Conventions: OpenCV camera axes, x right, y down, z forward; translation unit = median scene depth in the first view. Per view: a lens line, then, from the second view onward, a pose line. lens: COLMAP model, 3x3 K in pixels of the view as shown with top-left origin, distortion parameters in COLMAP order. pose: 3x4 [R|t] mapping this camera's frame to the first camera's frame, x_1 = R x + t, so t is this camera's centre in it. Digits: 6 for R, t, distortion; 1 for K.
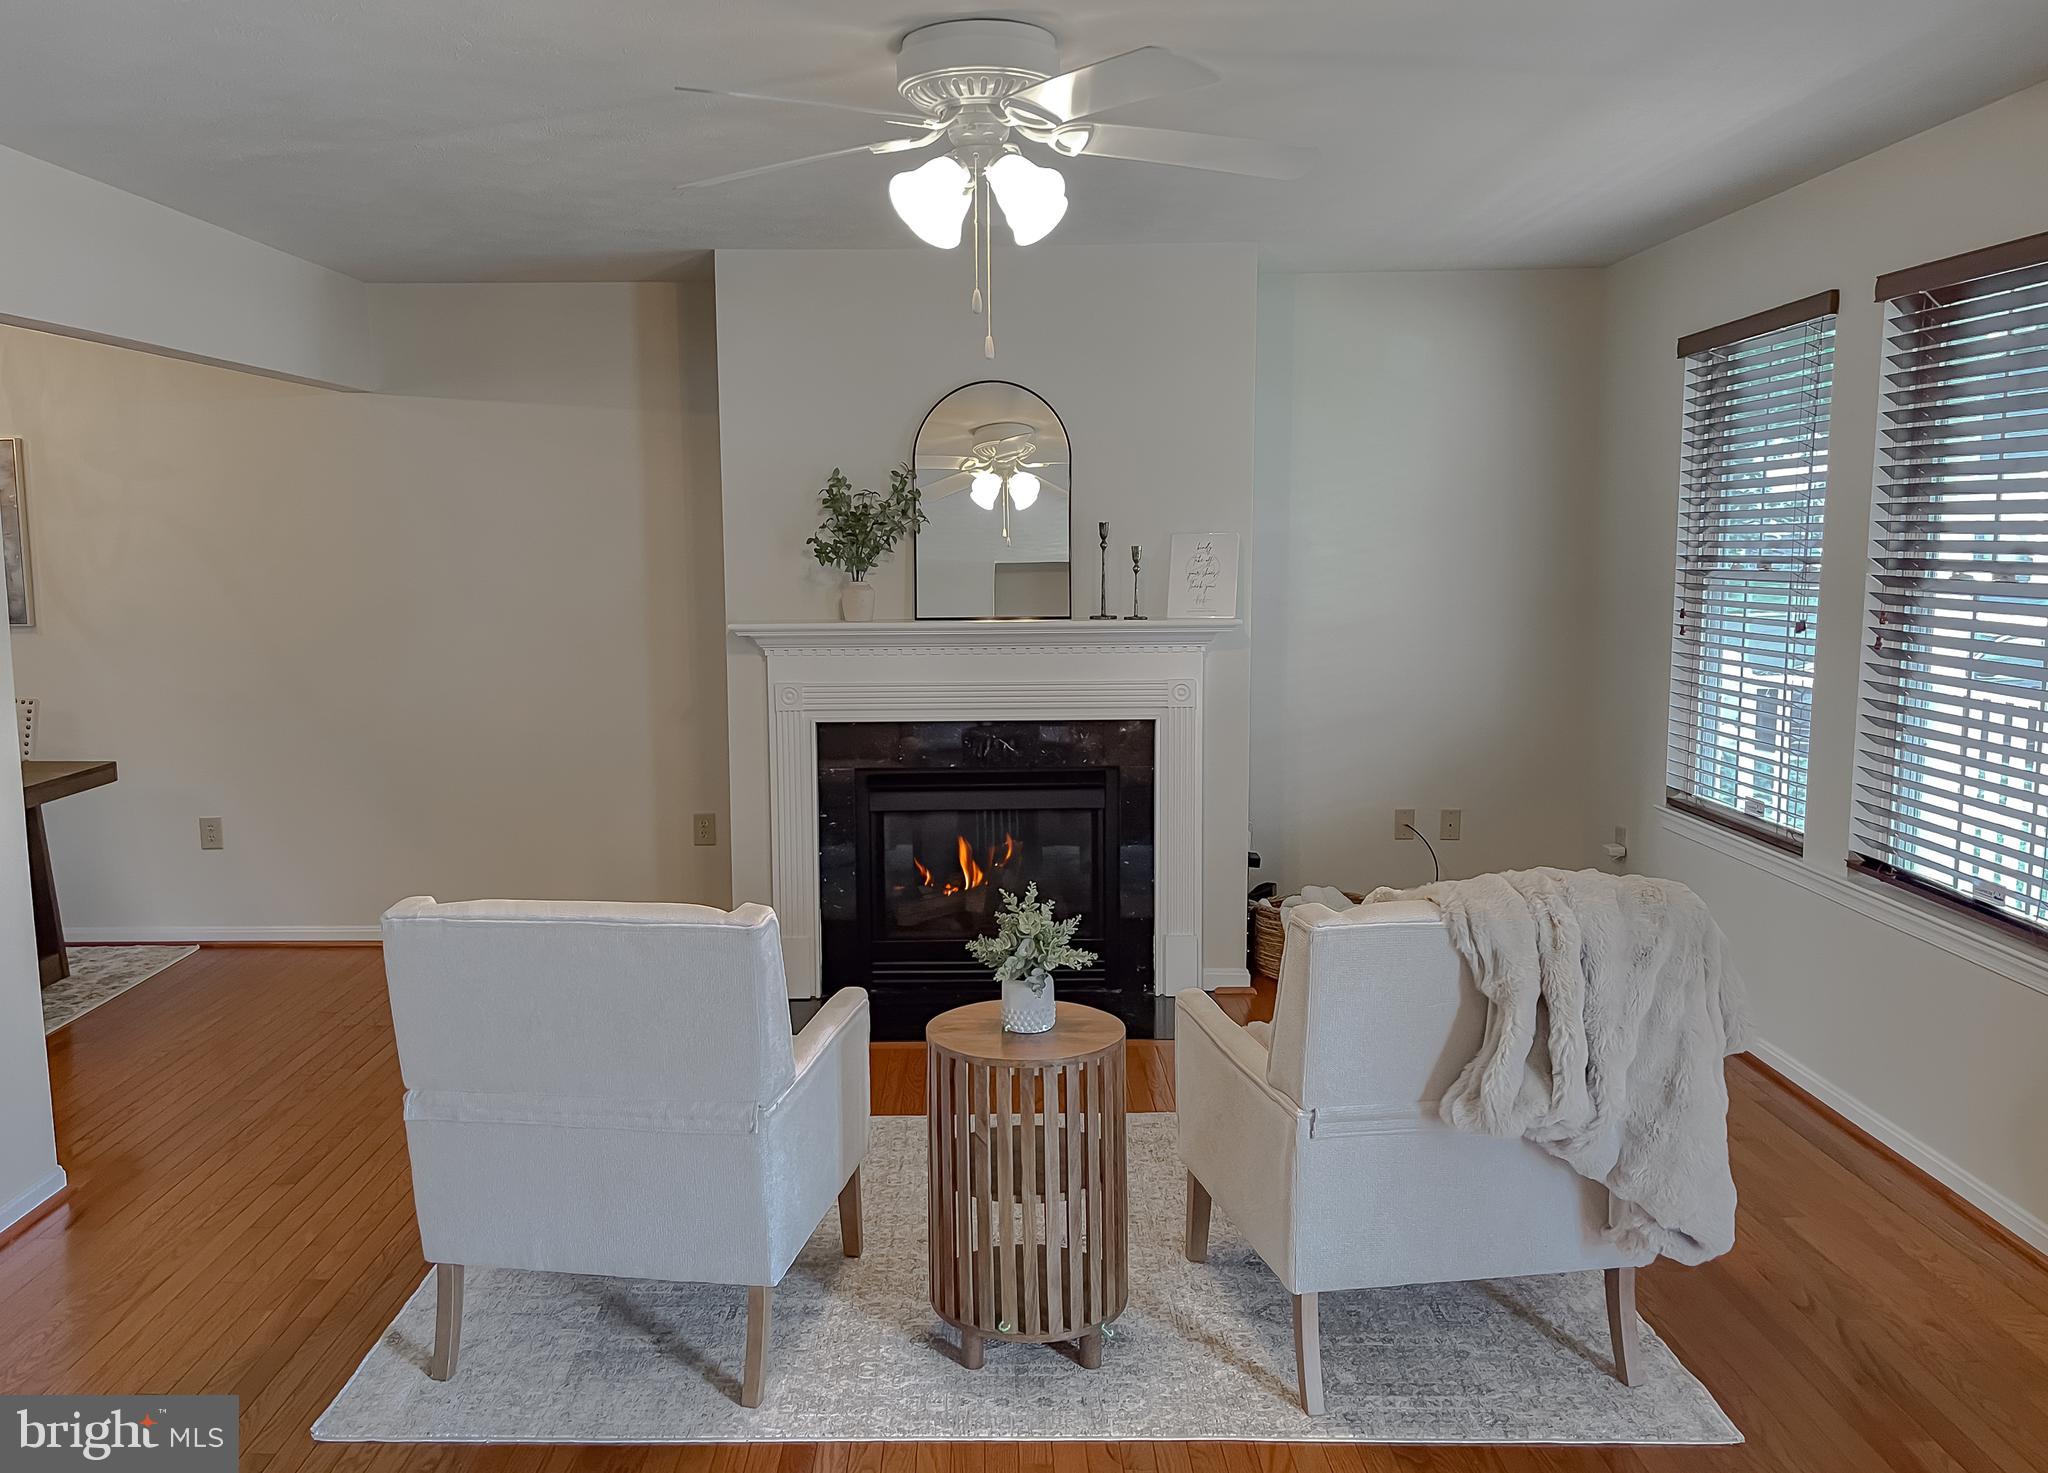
lens RADIAL K [[1567.8, 0, 1025.9], [0, 1567.8, 793.0], [0, 0, 1]] dist [0.043056, -0.000213]
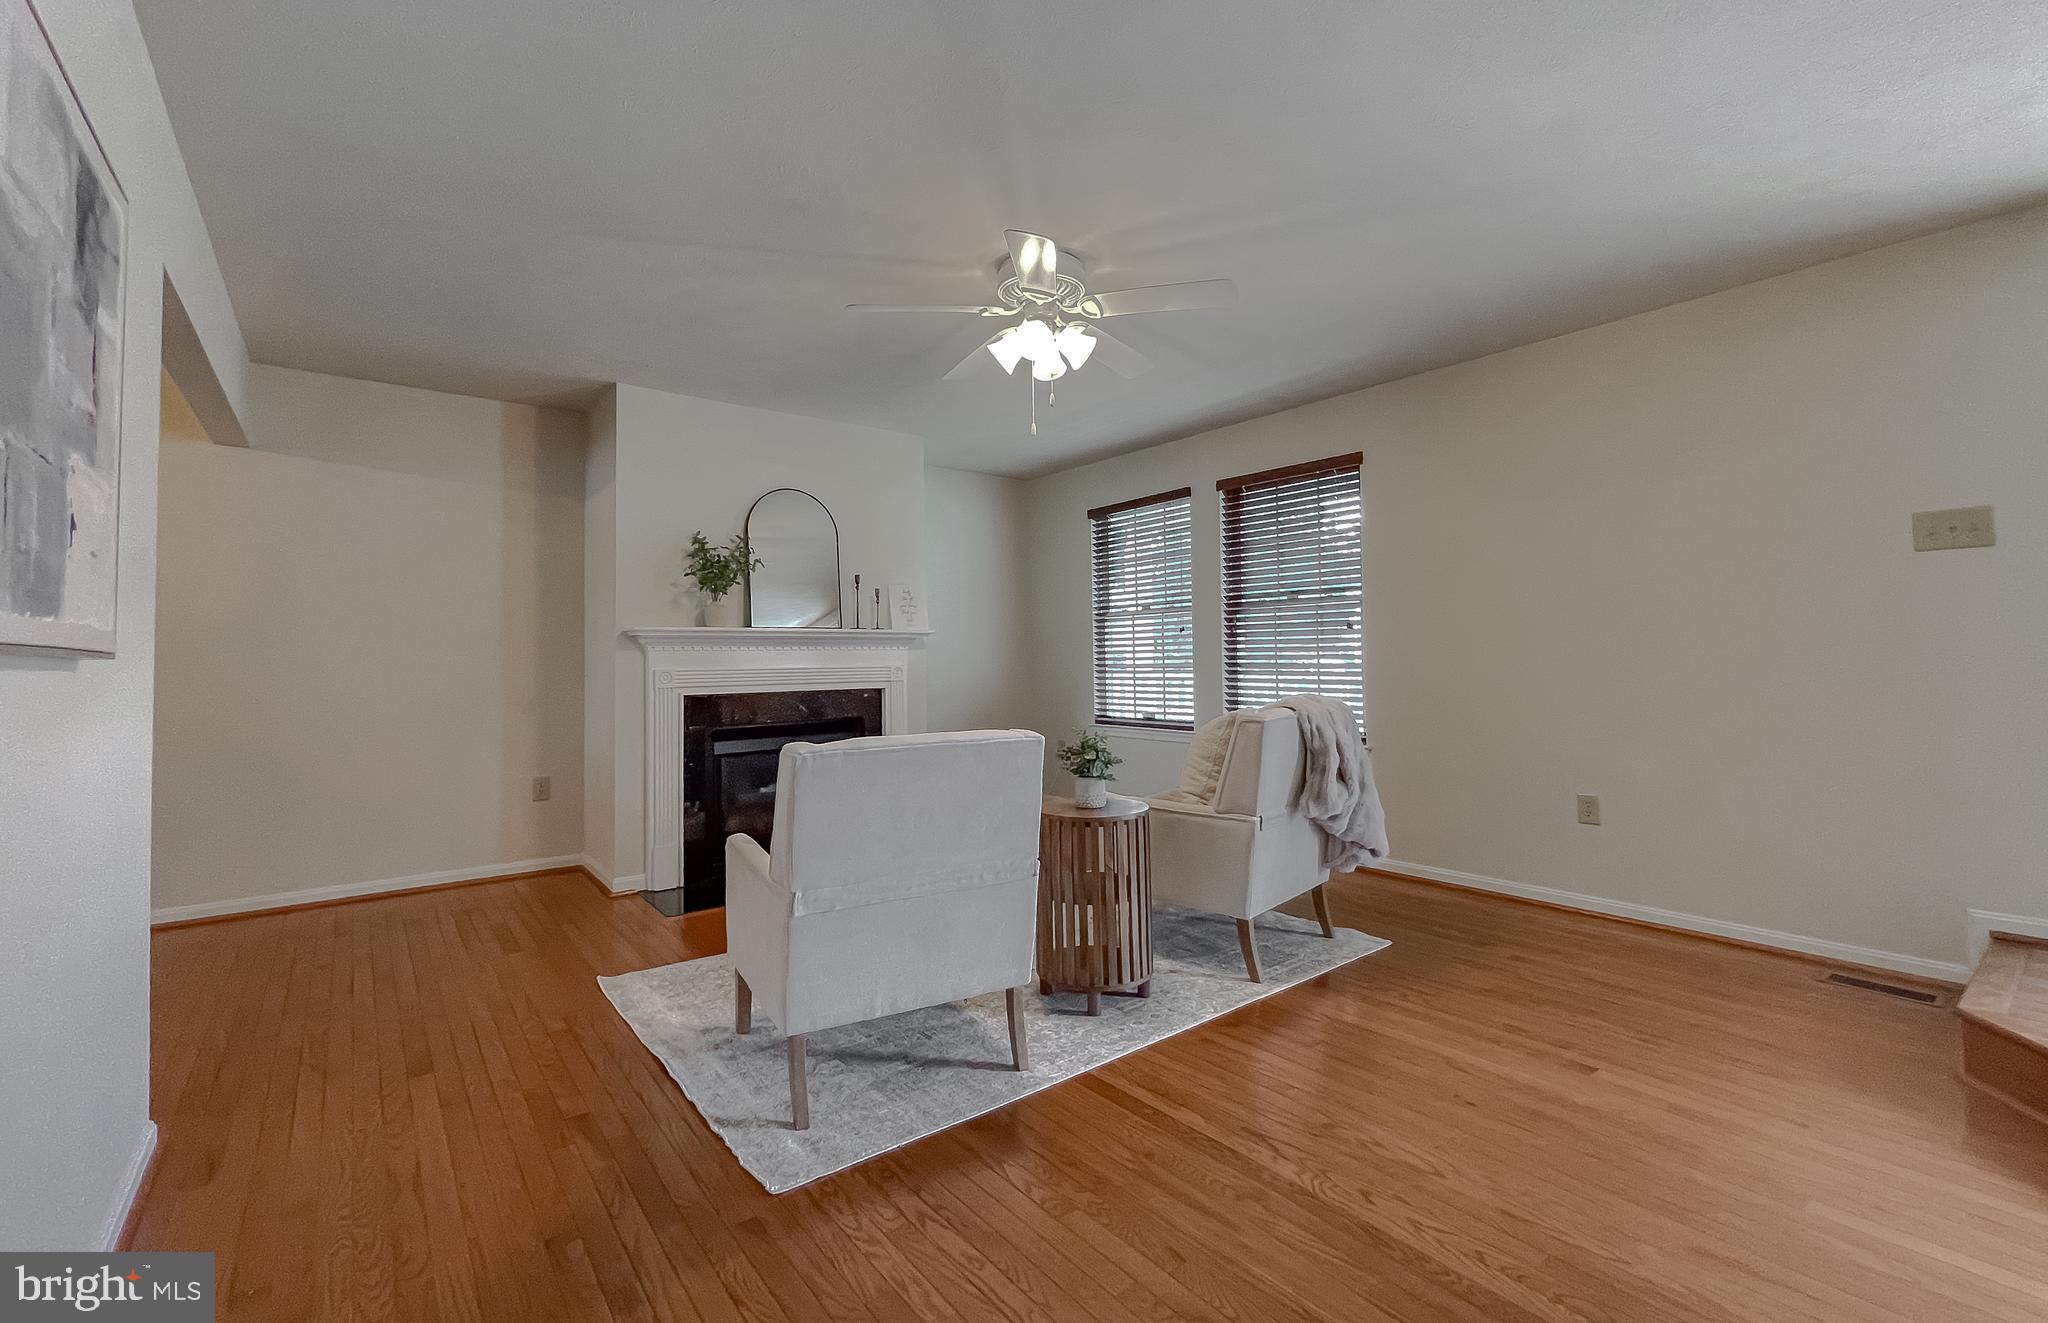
lens RADIAL K [[832.5, 0, 1024.0], [0, 832.5, 661.5], [0, 0, 1]] dist [0.002130, 0.000148]
pose [[0.791701, -0.007091, 0.610867, -0.434666], [0.107263, 0.986012, -0.127571, 0.071198], [-0.601418, 0.166522, 0.781388, 0.211441]]
